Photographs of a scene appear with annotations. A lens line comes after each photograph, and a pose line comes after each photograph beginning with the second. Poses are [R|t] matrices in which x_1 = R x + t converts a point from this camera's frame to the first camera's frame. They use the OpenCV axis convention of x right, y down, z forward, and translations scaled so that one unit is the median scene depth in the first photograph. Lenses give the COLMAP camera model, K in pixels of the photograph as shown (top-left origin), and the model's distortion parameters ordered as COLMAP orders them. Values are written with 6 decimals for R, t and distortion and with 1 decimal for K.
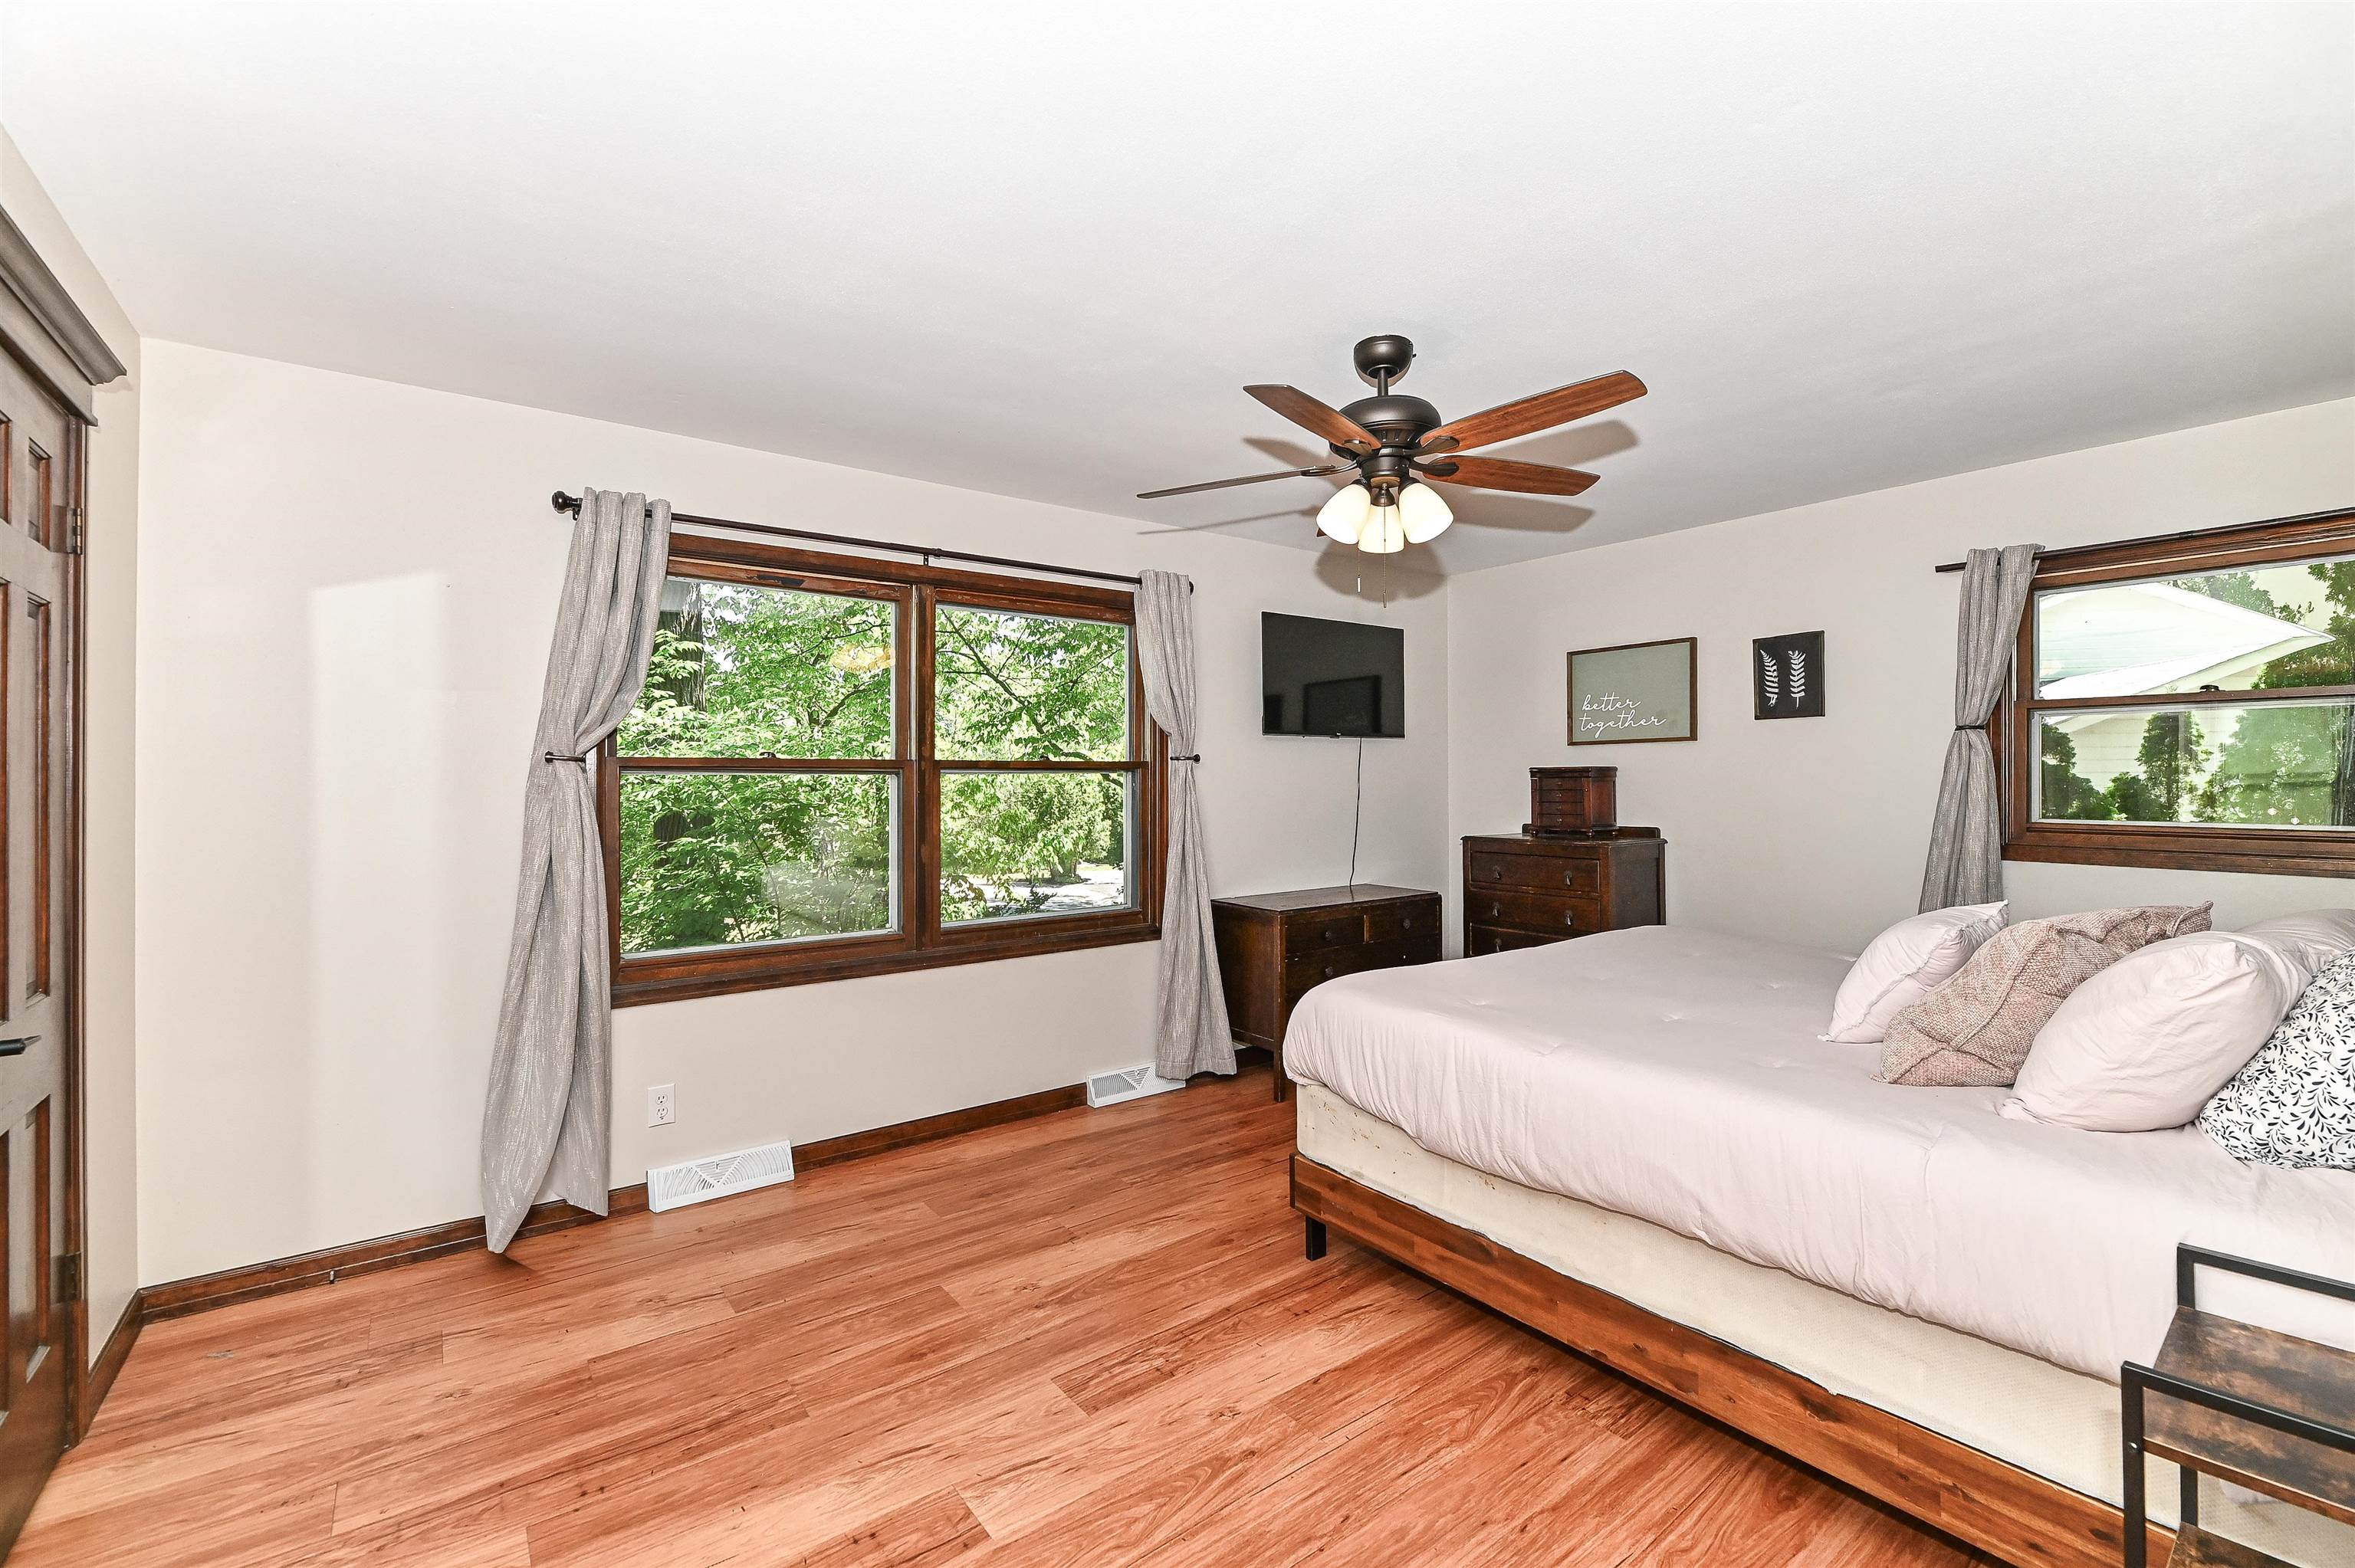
lens RADIAL K [[992.2, 0, 1175.4], [0, 992.2, 781.2], [0, 0, 1]] dist [-0.001443, -0.000356]
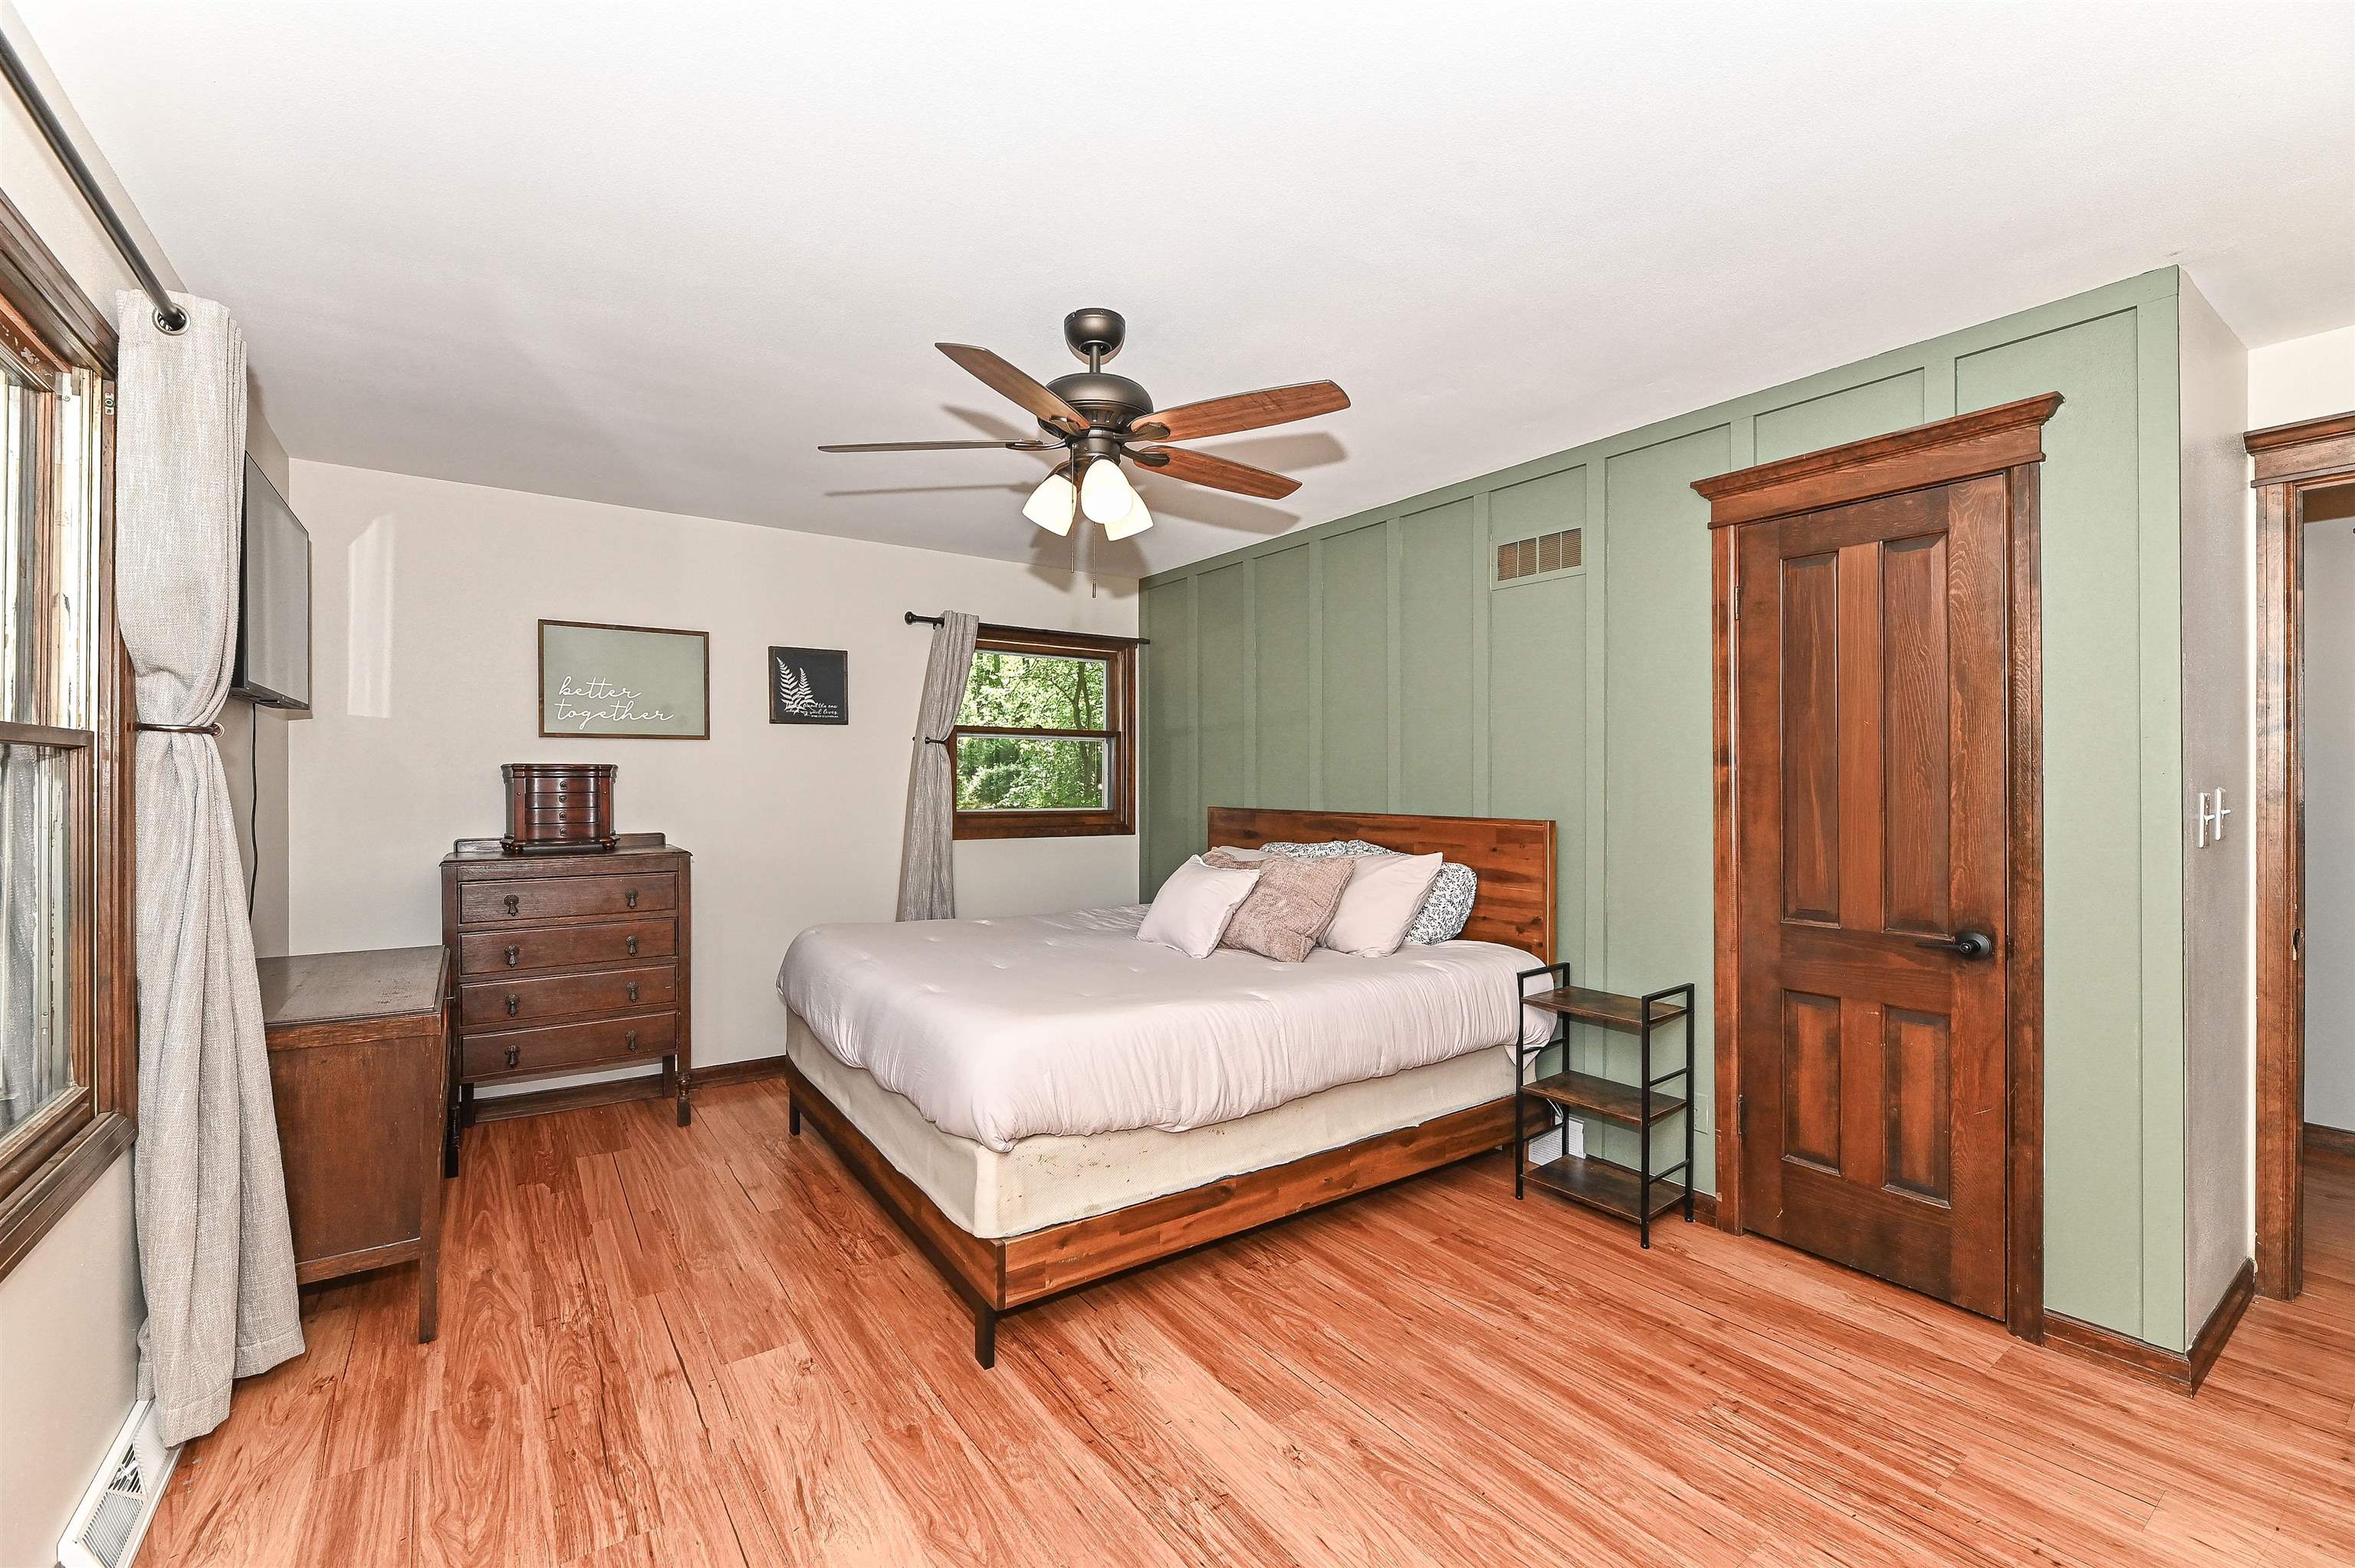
lens RADIAL K [[992.2, 0, 1174.2], [0, 992.2, 787.1], [0, 0, 1]] dist [-0.001443, -0.000356]
pose [[0.029027, -0.000361, 0.999579, -0.713538], [-0.002634, 0.999996, 0.000438, 0.005079], [-0.999575, -0.002646, 0.029026, 0.873545]]
